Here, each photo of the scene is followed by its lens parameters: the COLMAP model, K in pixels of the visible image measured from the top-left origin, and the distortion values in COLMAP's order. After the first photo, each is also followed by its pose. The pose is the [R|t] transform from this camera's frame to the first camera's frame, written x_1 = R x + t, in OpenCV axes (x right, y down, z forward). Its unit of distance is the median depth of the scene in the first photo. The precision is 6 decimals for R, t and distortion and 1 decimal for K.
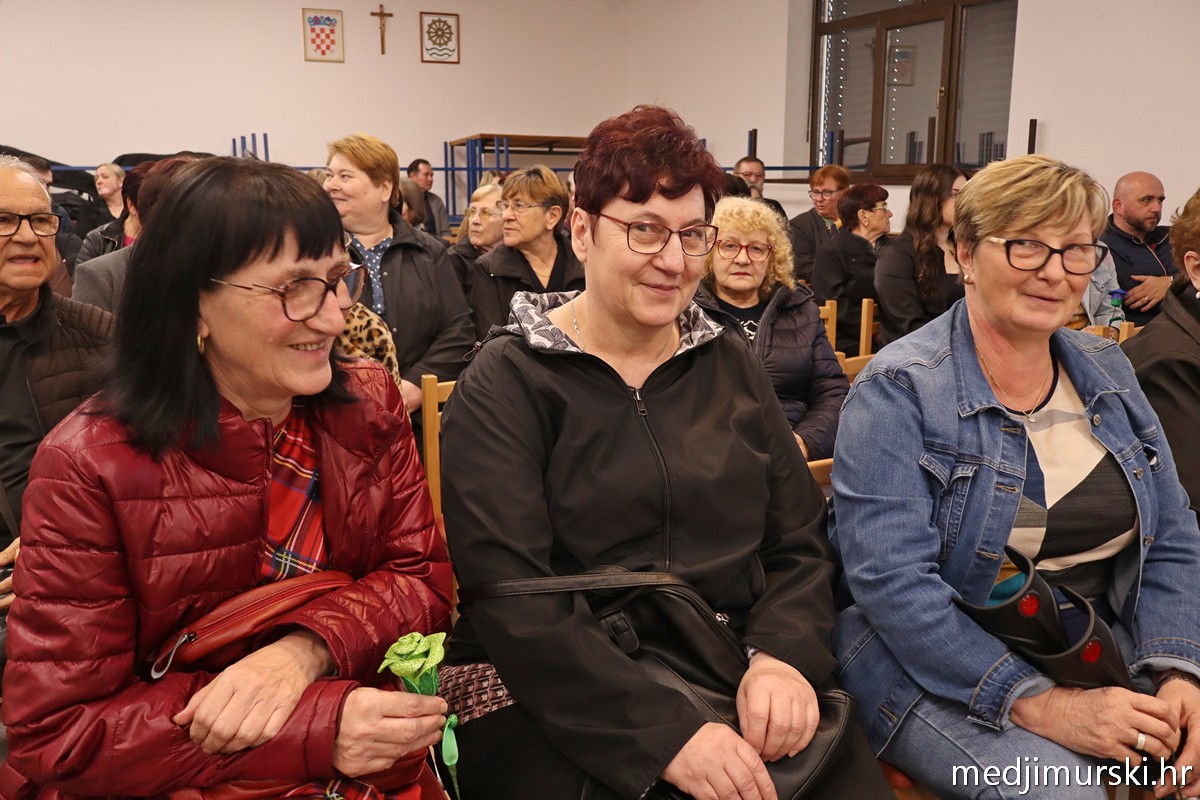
lens RADIAL K [[1072.2, 0, 600.9], [0, 1072.2, 403.3], [0, 0, 1]] dist [0.015281, -0.031019]
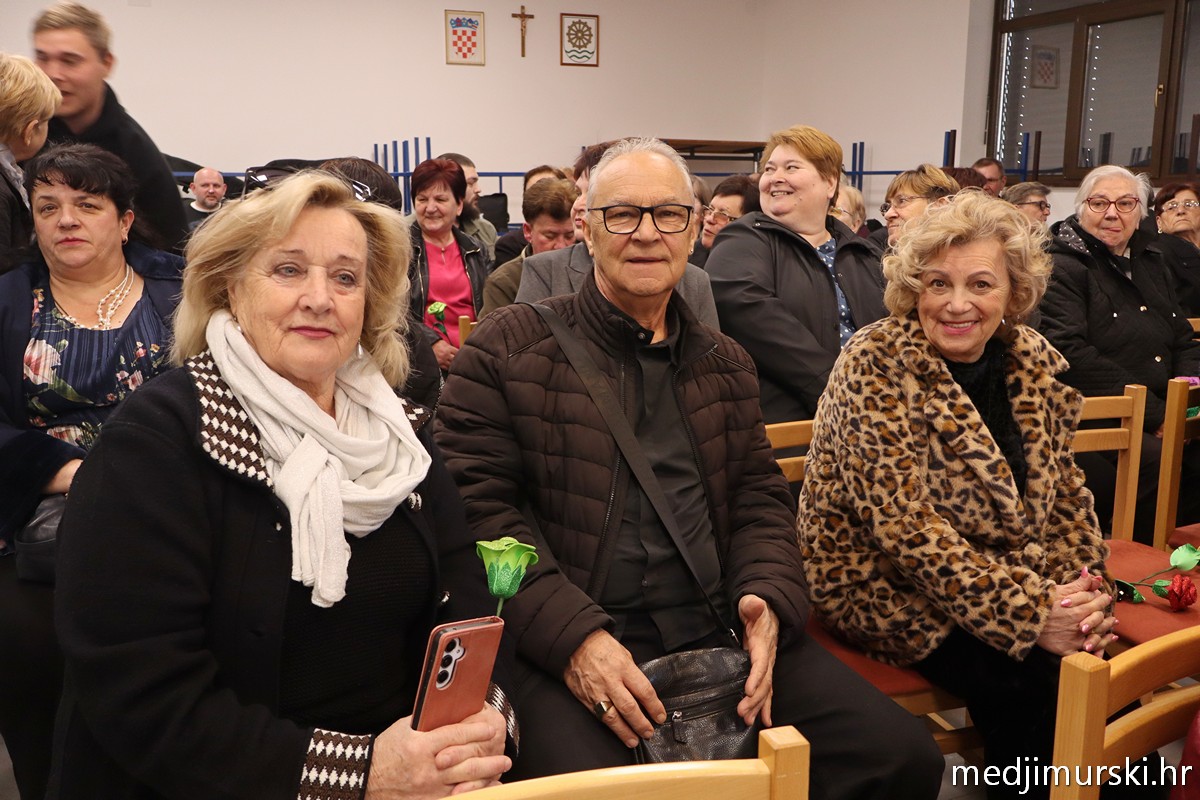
lens RADIAL K [[1072.2, 0, 592.9], [0, 1072.2, 401.7], [0, 0, 1]] dist [0.015281, -0.031019]
pose [[0.999438, 0.005318, -0.033091, -0.109127], [-0.005675, 0.999927, -0.010699, -0.003904], [0.033031, 0.010881, 0.999395, 0.037812]]
